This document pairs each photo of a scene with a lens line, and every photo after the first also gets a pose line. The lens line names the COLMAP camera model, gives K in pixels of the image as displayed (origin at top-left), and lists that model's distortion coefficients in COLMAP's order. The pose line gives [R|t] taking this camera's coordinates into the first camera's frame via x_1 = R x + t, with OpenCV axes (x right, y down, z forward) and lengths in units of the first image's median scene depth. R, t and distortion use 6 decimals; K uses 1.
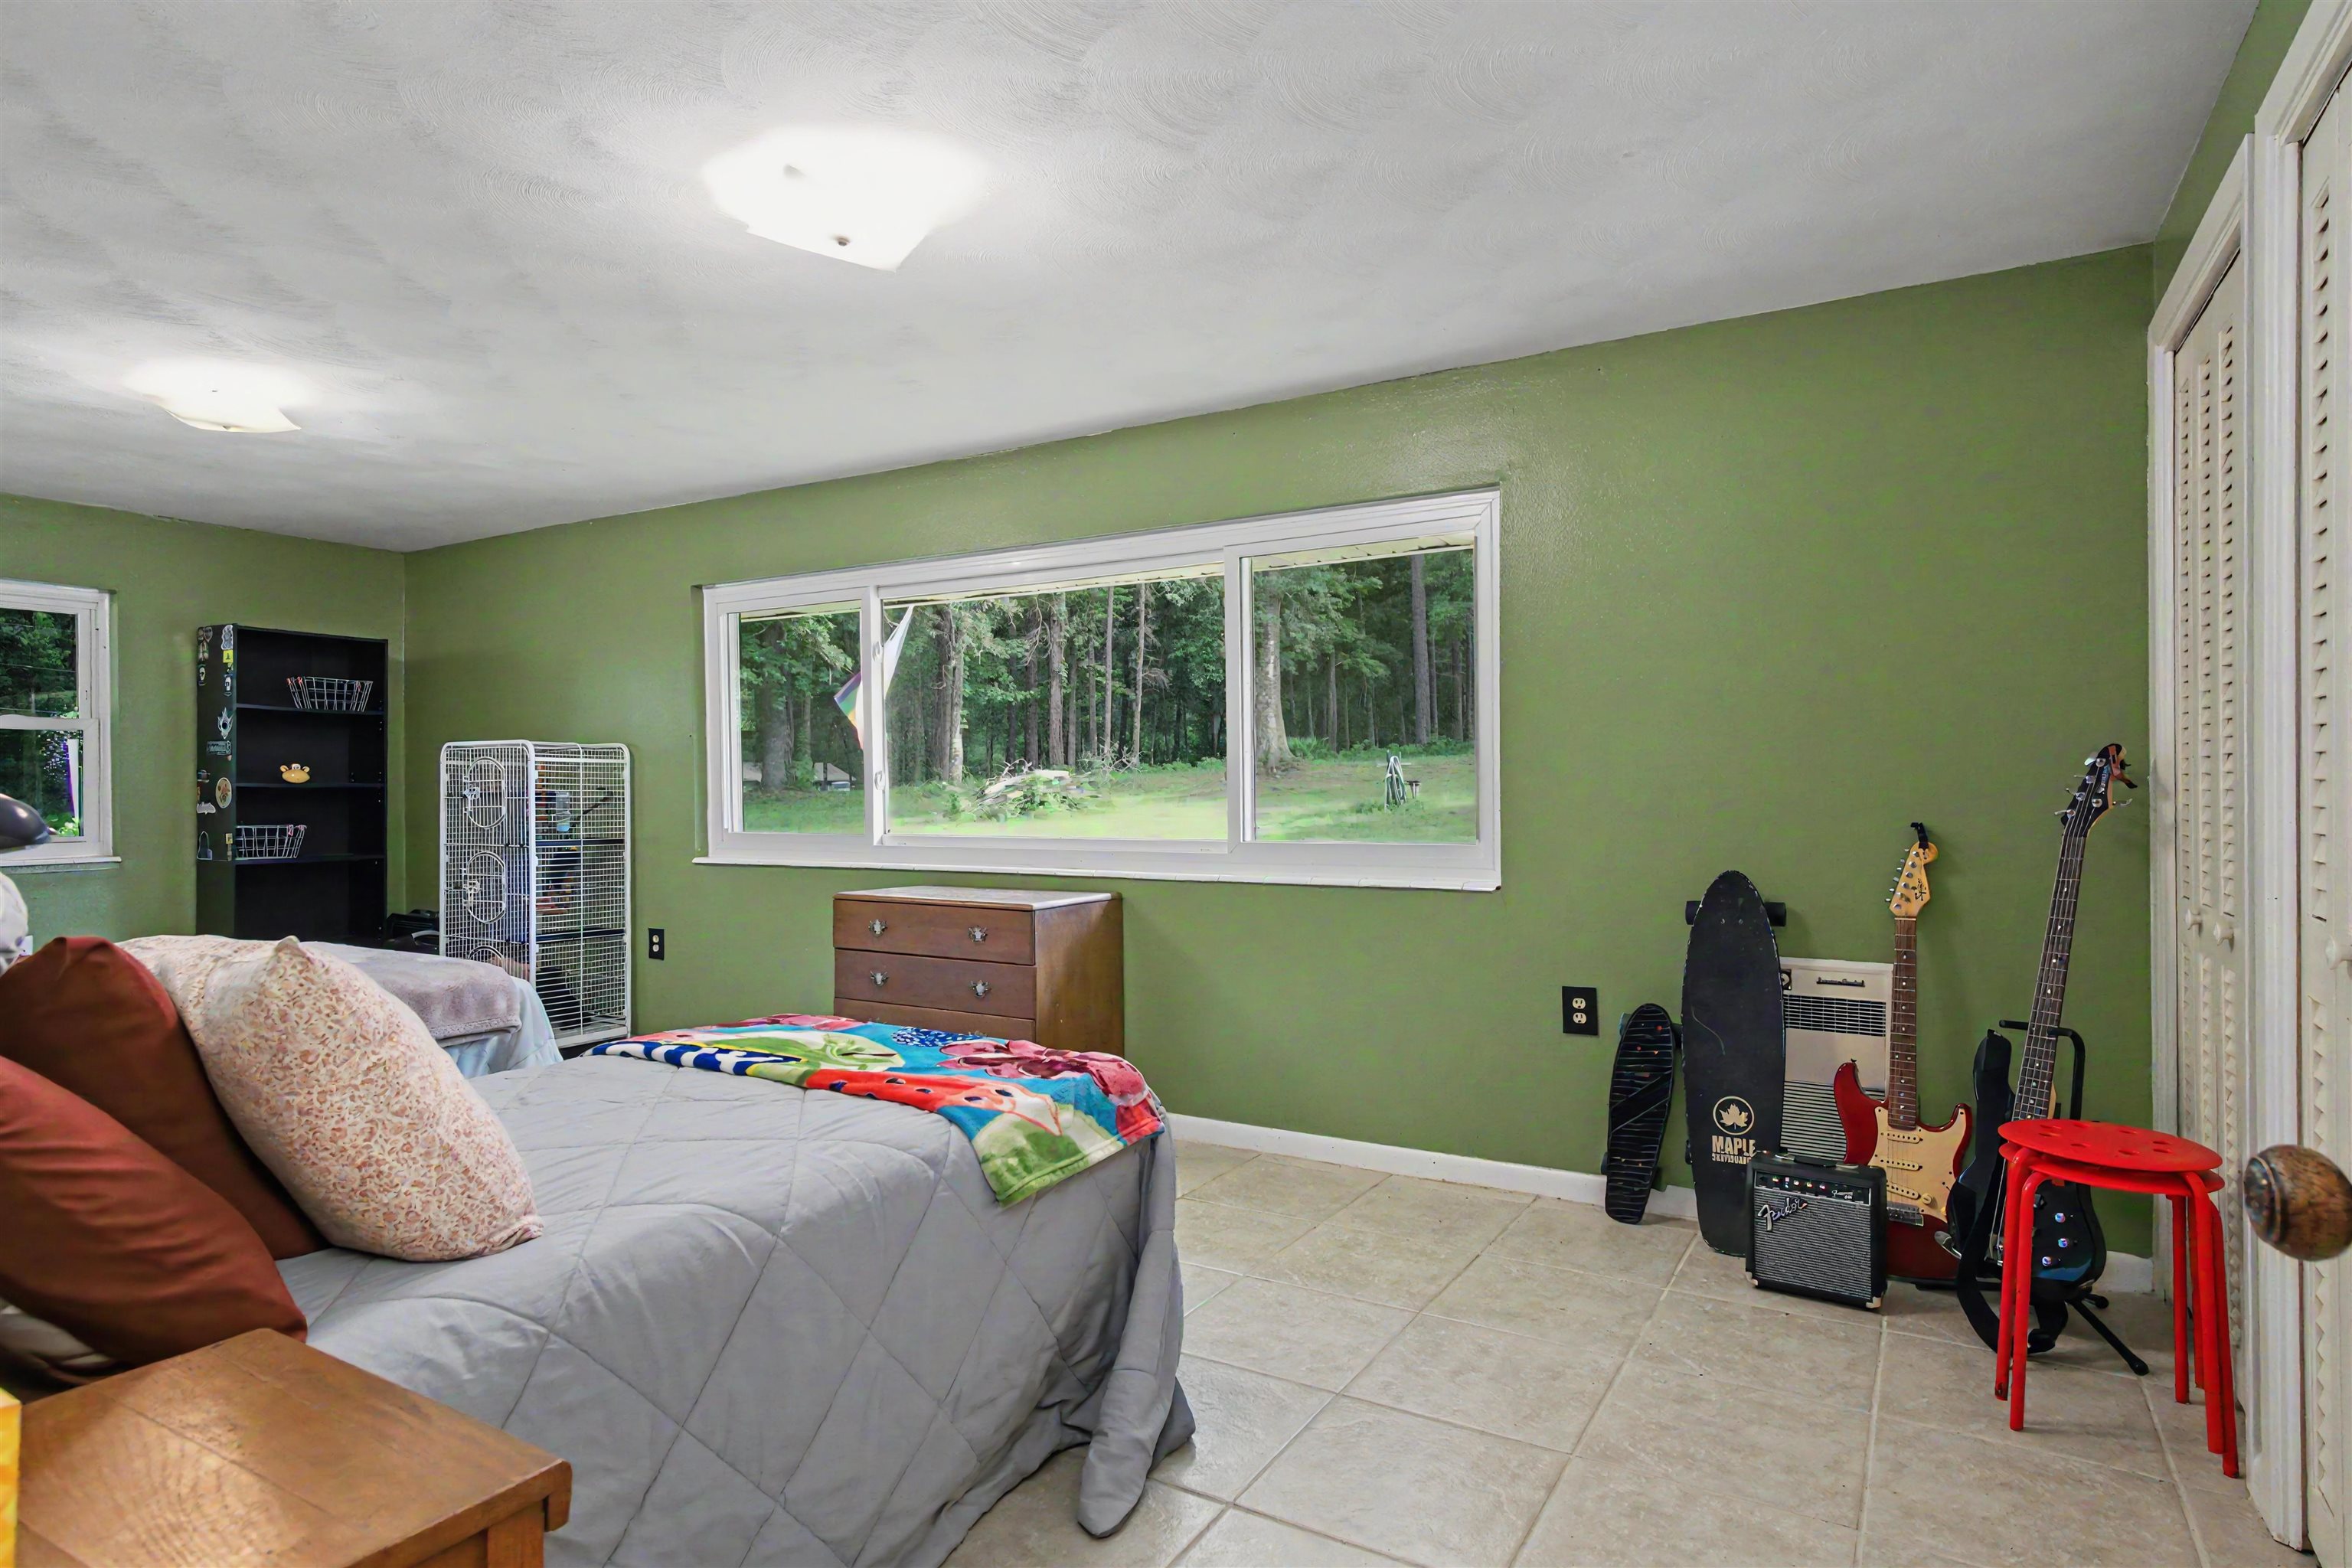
lens RADIAL K [[1278.9, 0, 1178.7], [0, 1278.9, 793.5], [0, 0, 1]] dist [-0.004200, 0.011512]
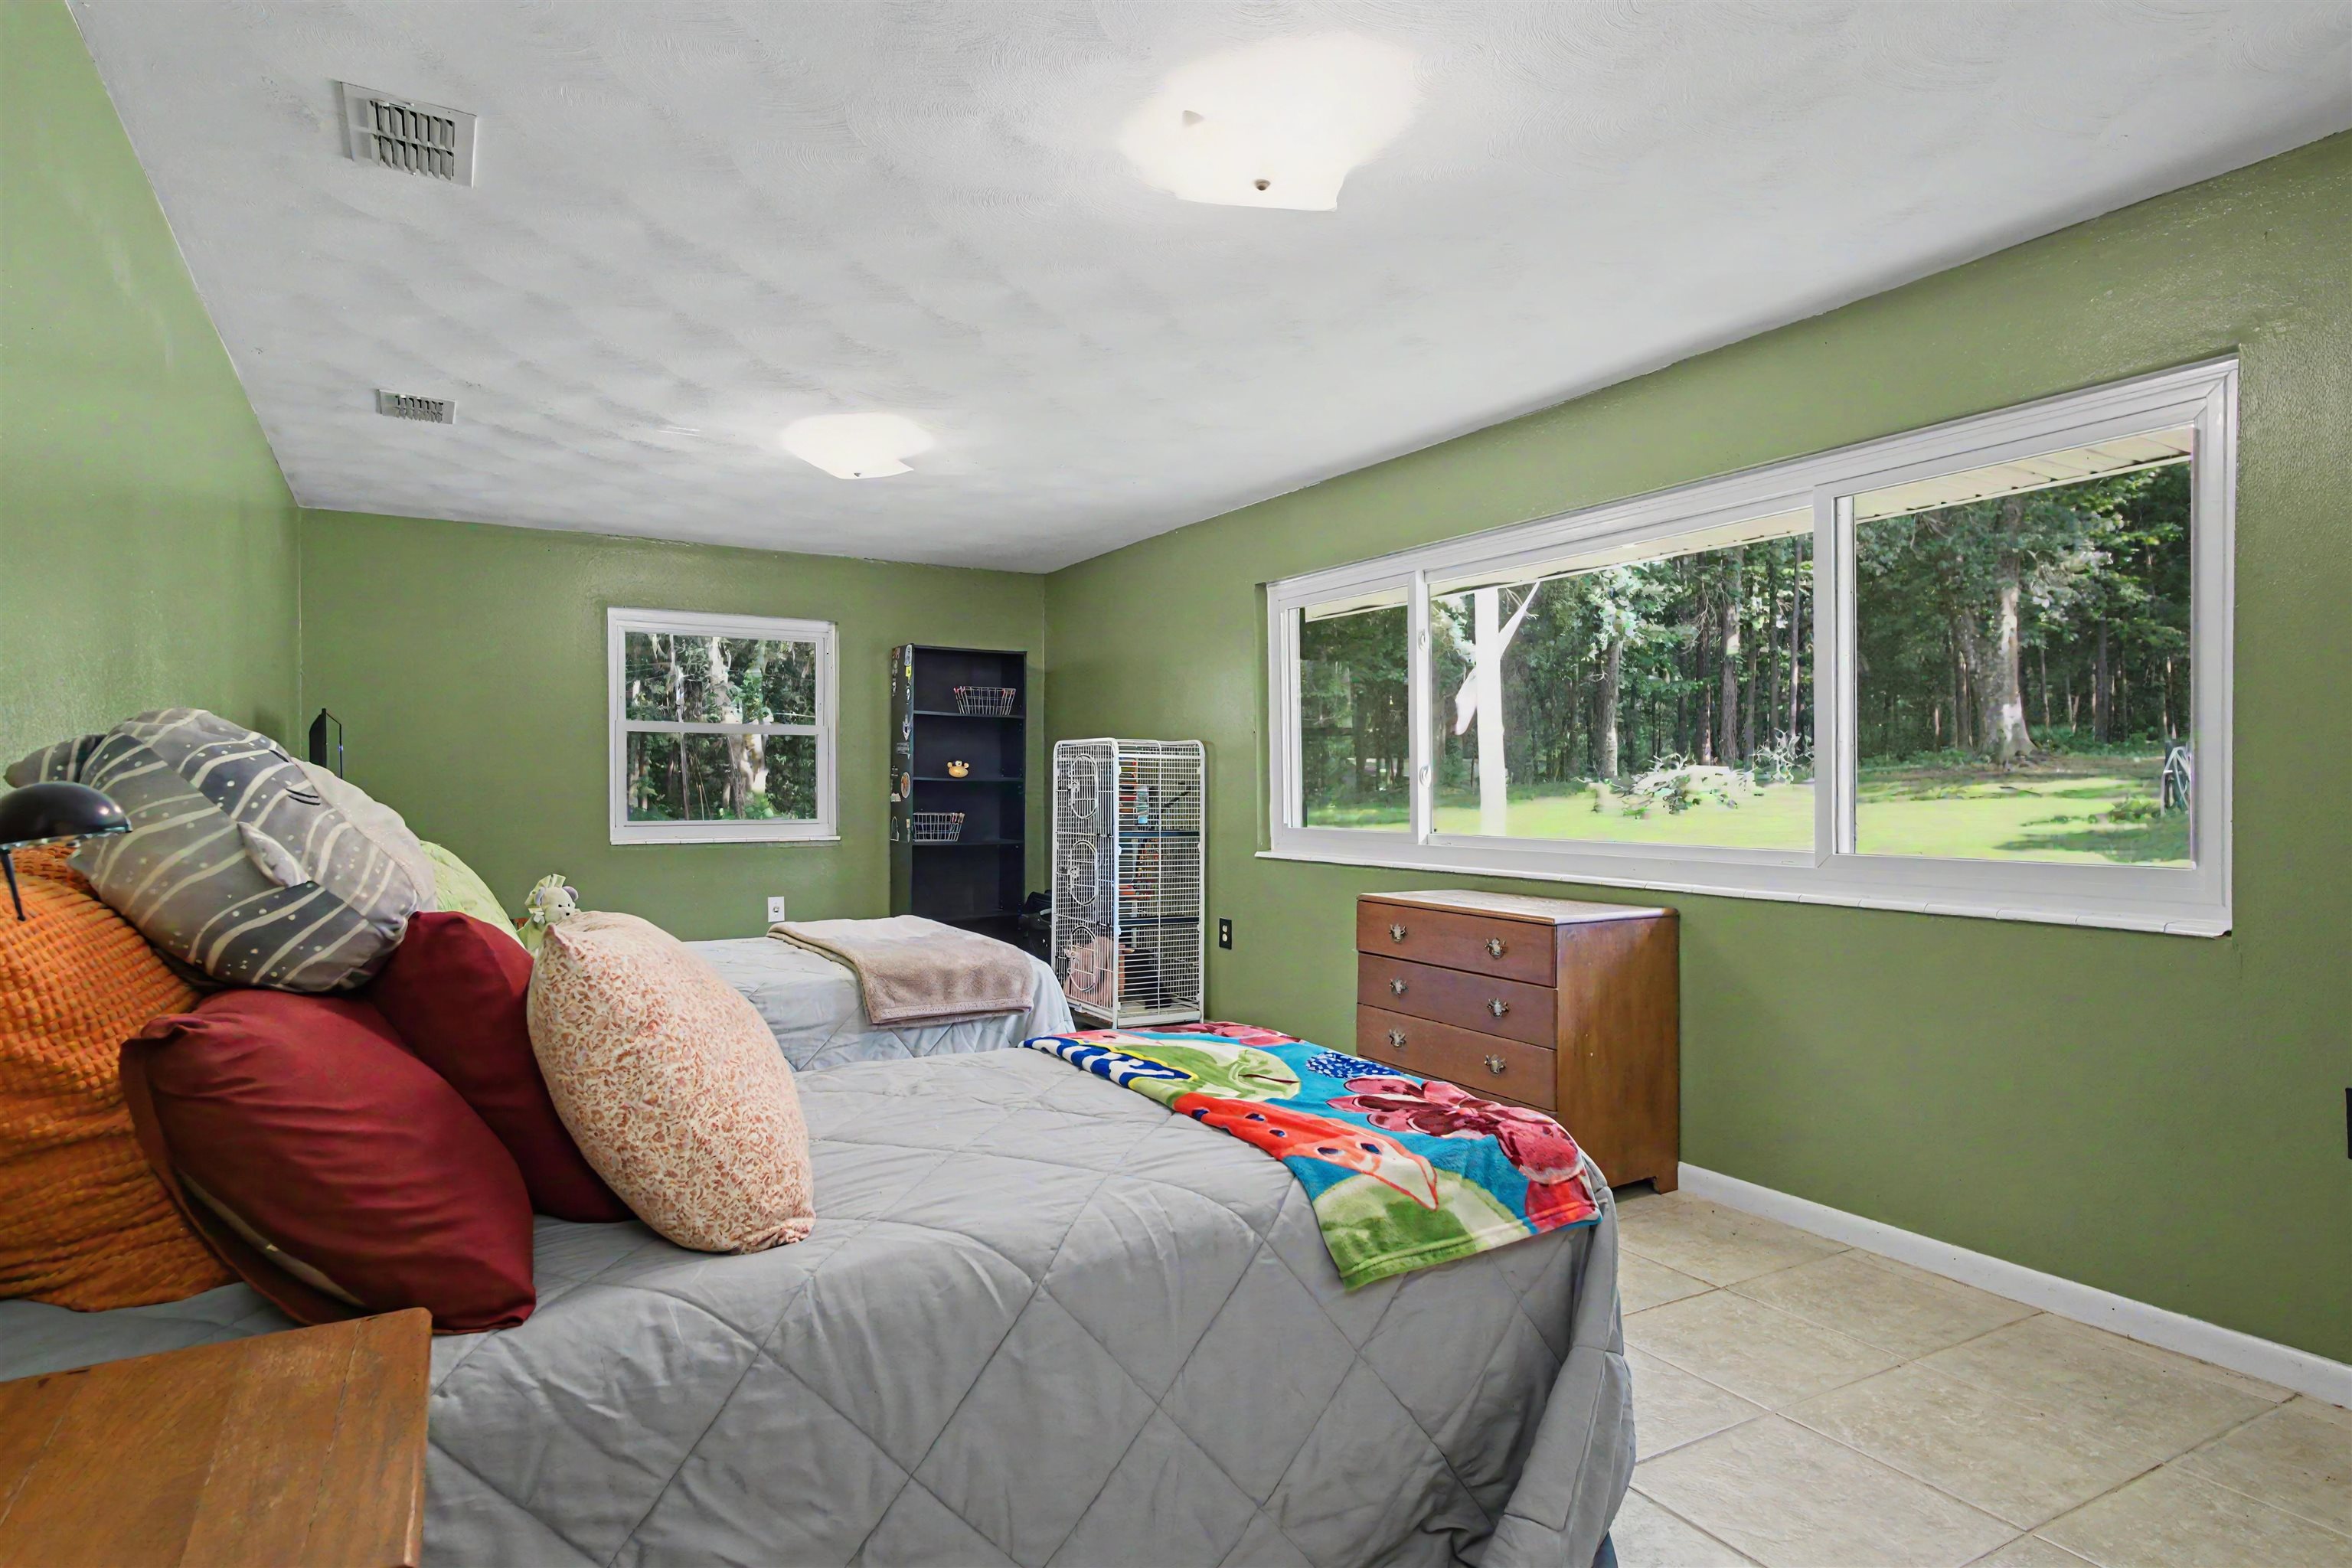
lens RADIAL K [[1278.9, 0, 1178.7], [0, 1278.9, 793.5], [0, 0, 1]] dist [-0.004200, 0.011512]
pose [[0.873864, 0.008659, -0.486093, 0.143518], [-0.007085, 0.999962, 0.005075, -0.001634], [0.486118, -0.000990, 0.873892, 0.185601]]
